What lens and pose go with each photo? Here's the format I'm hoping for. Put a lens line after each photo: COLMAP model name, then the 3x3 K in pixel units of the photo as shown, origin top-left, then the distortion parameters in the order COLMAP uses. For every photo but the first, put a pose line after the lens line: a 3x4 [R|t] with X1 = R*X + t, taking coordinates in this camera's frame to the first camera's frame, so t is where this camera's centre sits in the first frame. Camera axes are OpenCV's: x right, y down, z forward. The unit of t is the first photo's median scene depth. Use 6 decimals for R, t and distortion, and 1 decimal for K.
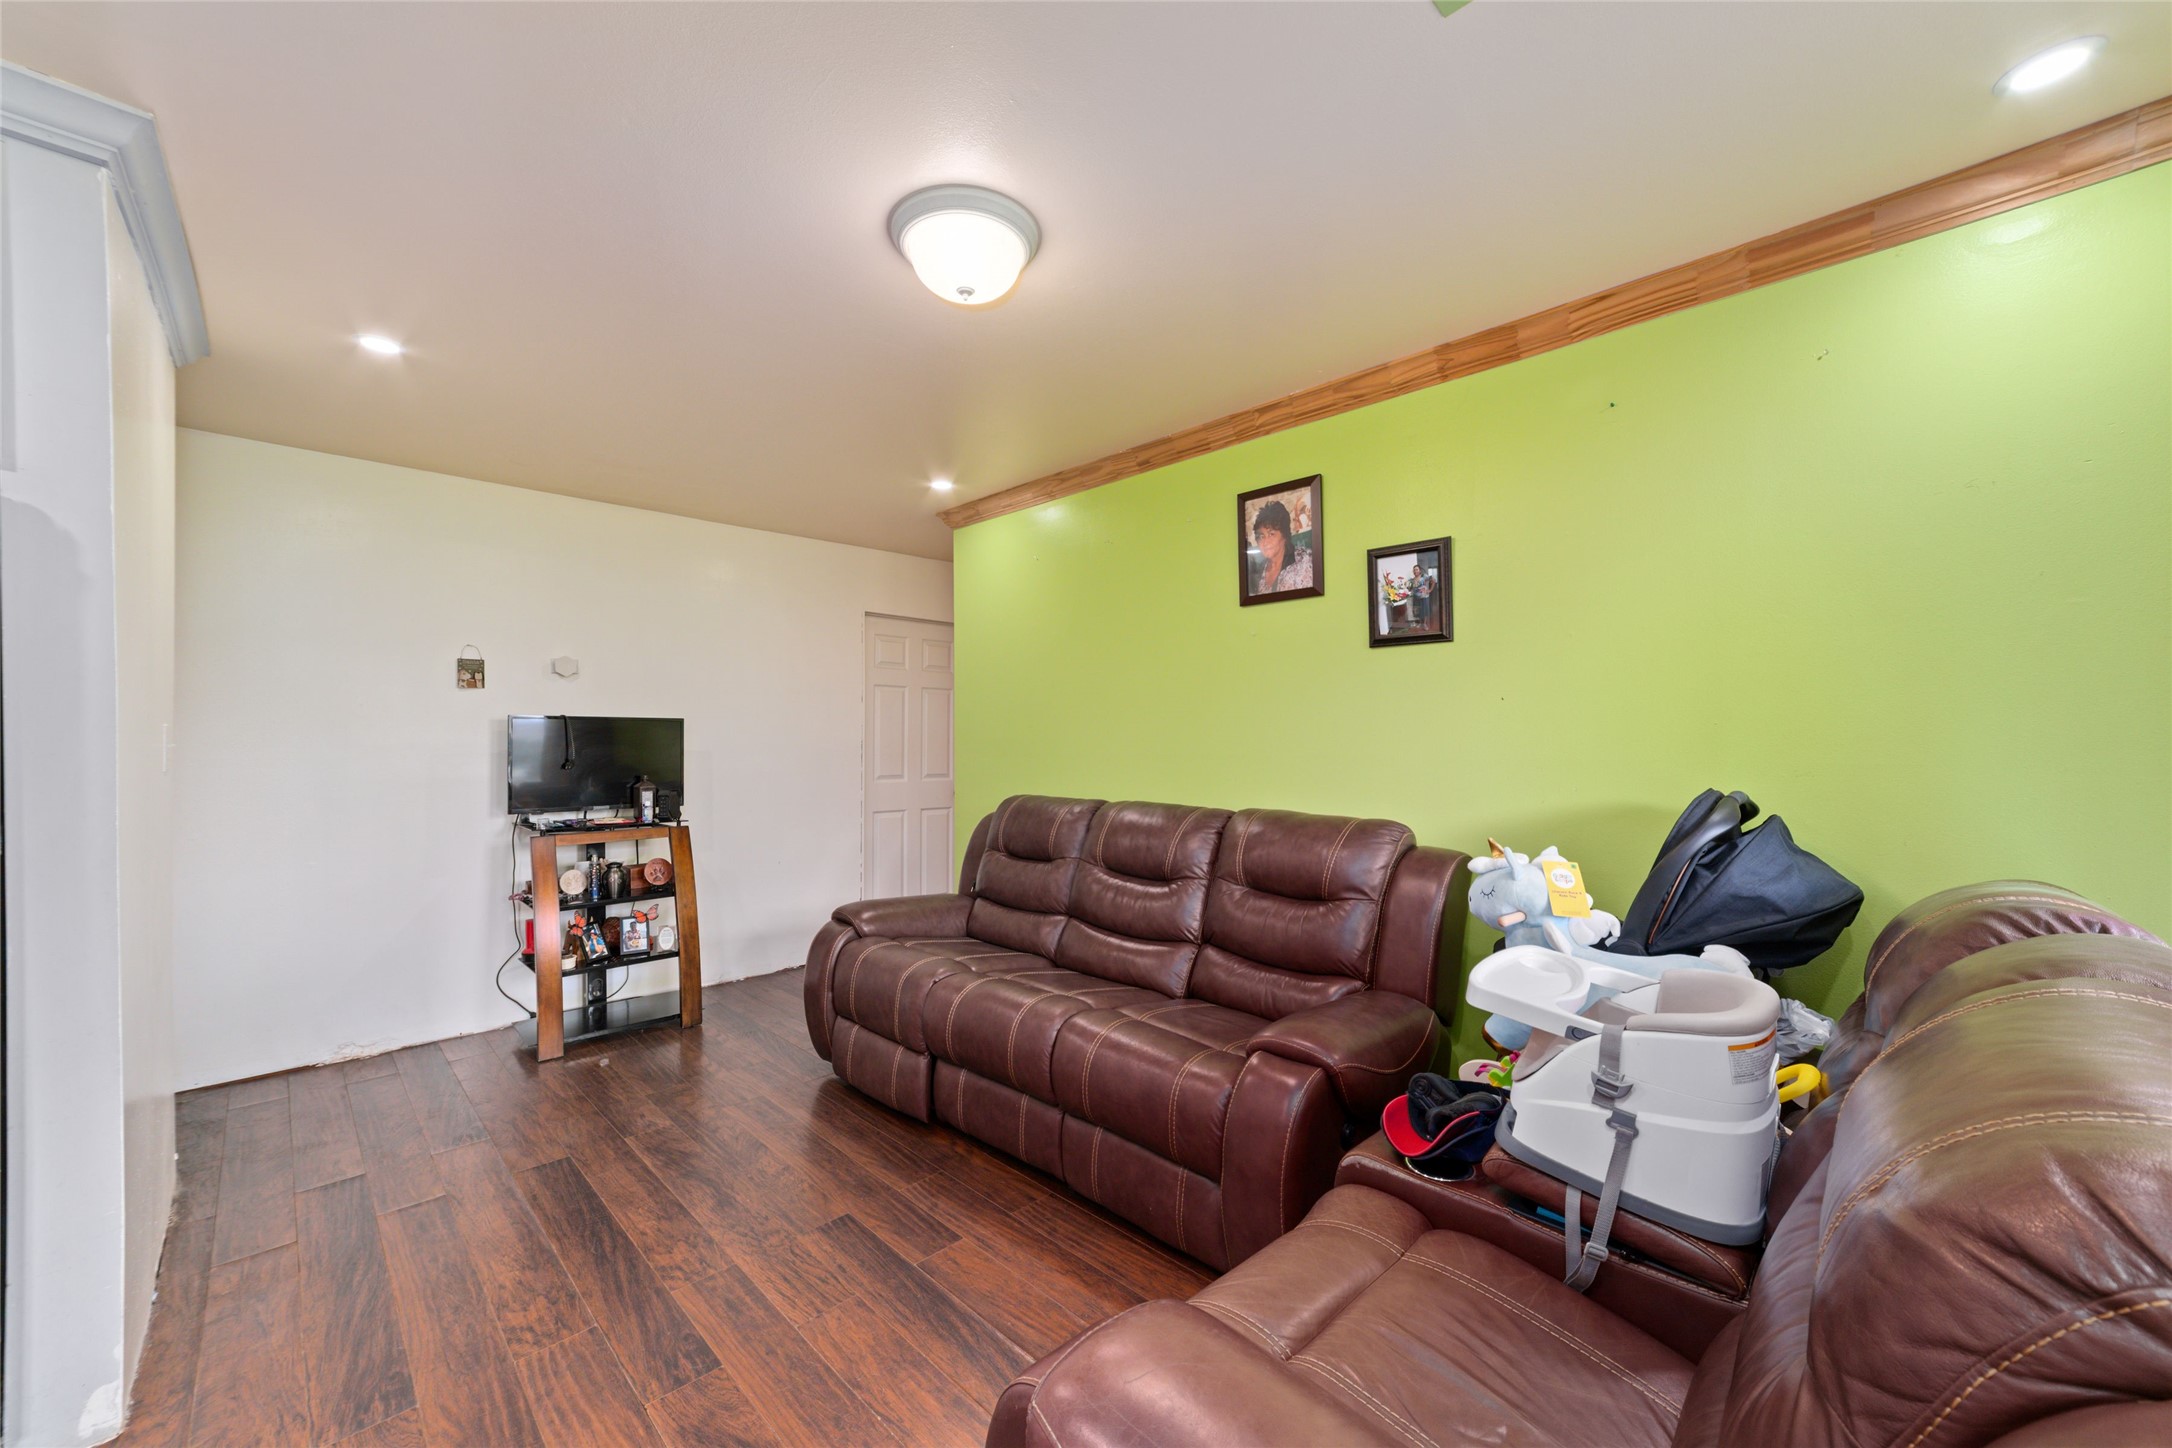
lens RADIAL K [[832.0, 0, 1084.4], [0, 832.0, 733.8], [0, 0, 1]] dist [-0.007244, 0.000849]
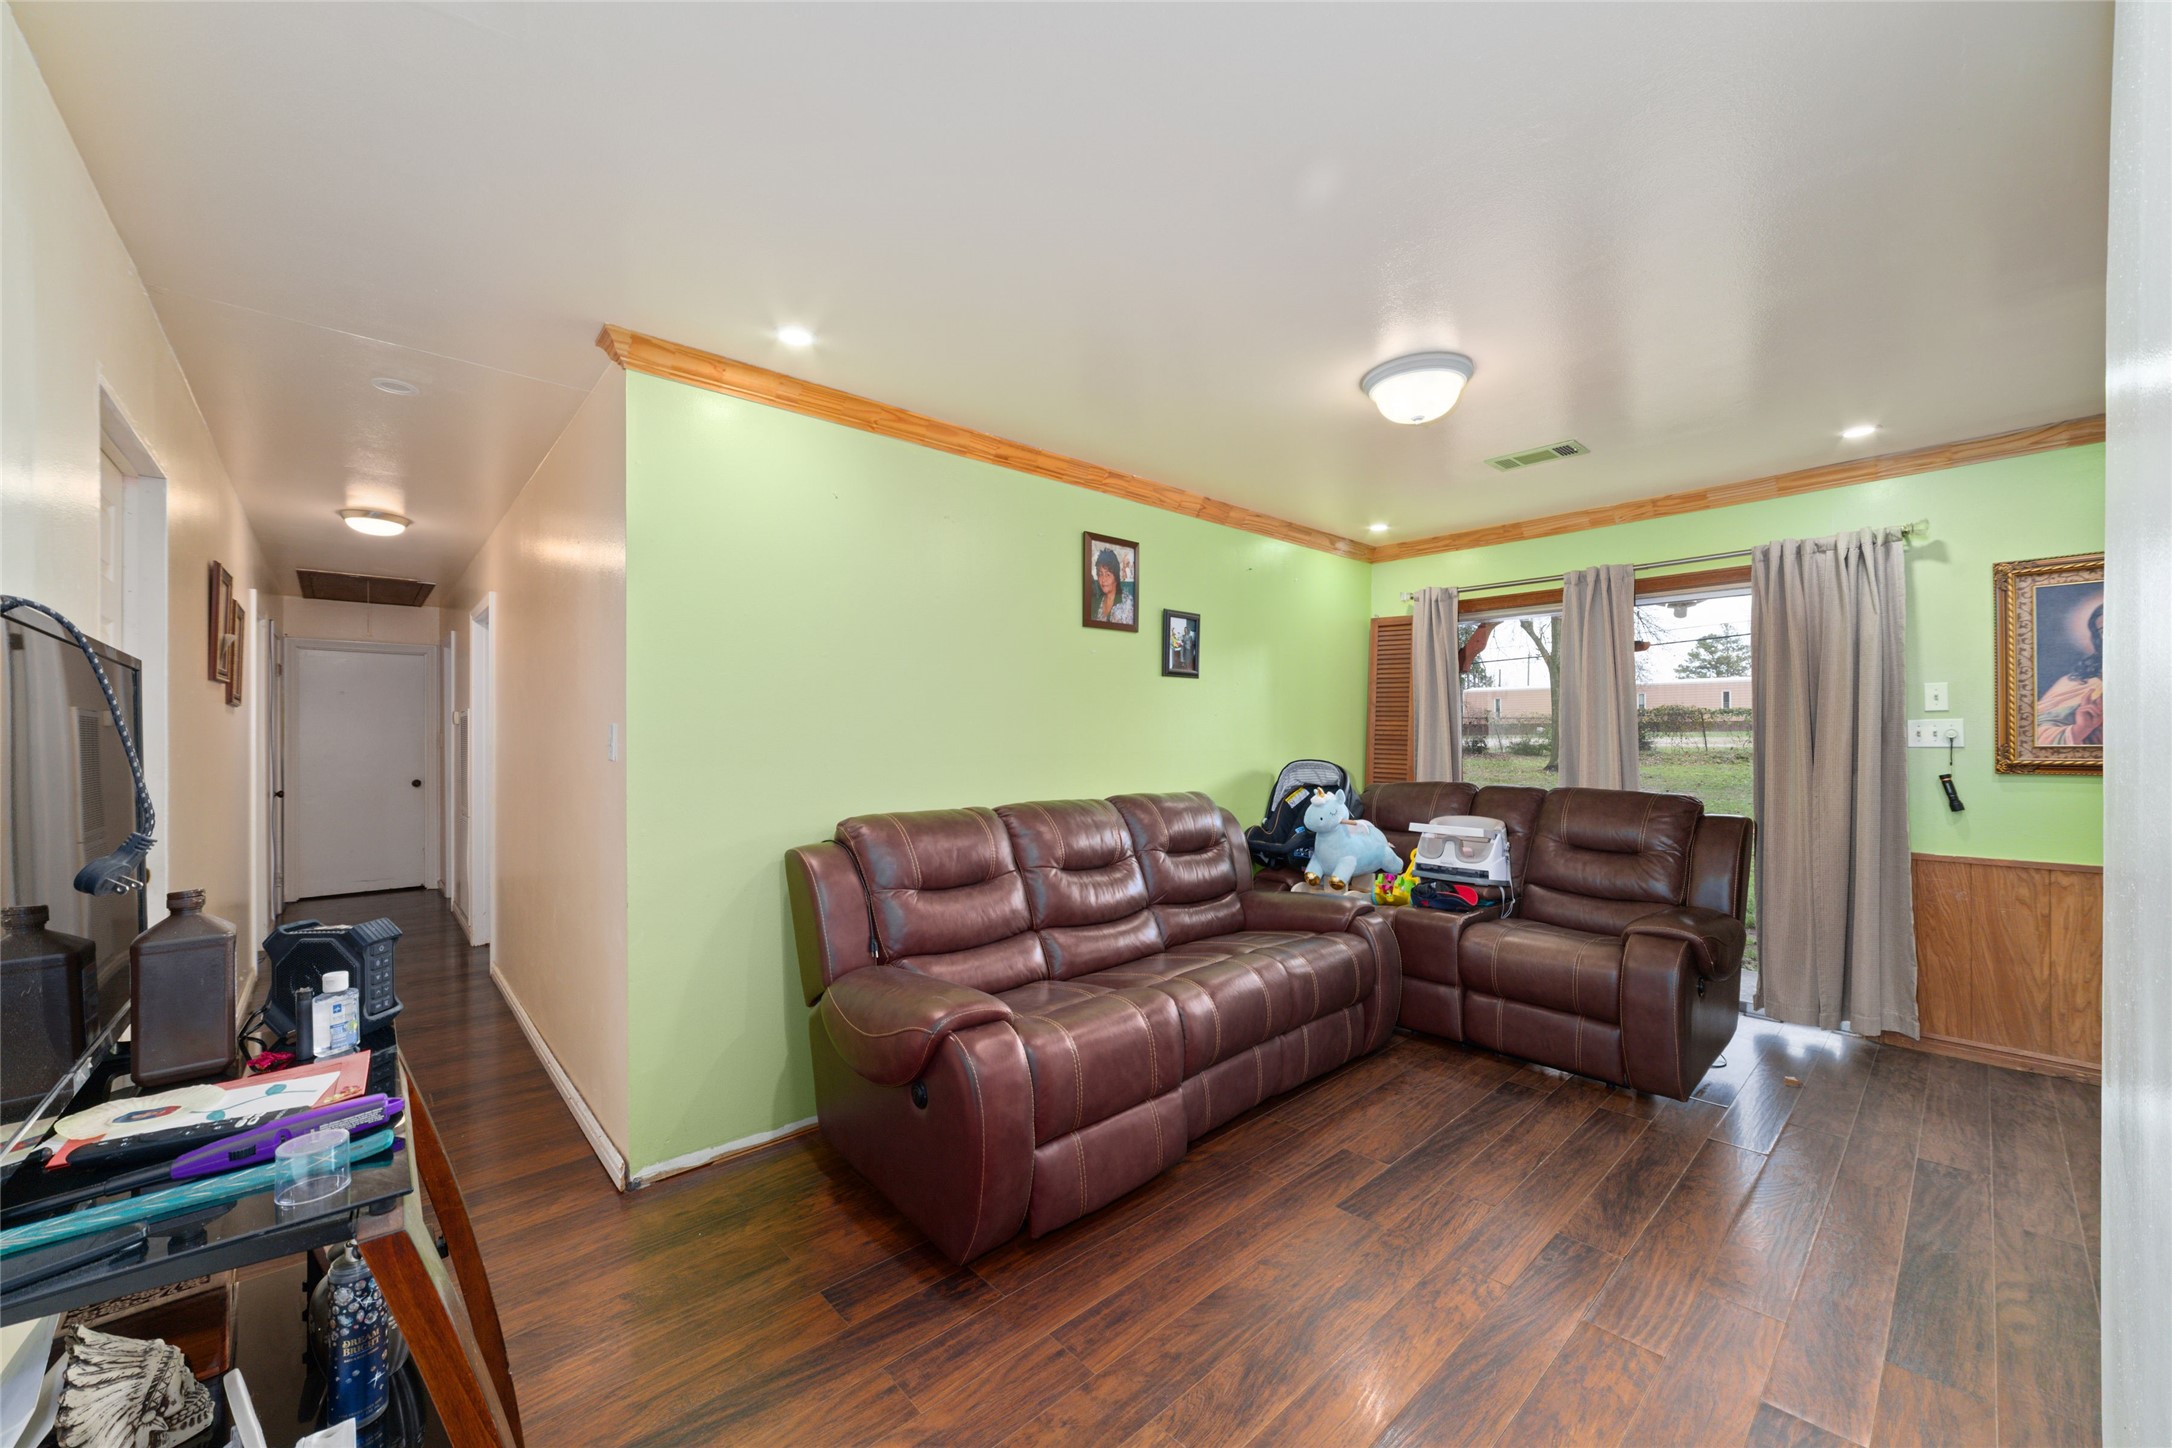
lens RADIAL K [[832.0, 0, 1085.0], [0, 832.0, 731.0], [0, 0, 1]] dist [-0.007244, 0.000849]
pose [[0.047815, 0.011604, 0.998789, -1.109215], [0.001405, 0.999931, -0.011685, 0.010208], [-0.998855, 0.001962, 0.047795, 1.059324]]
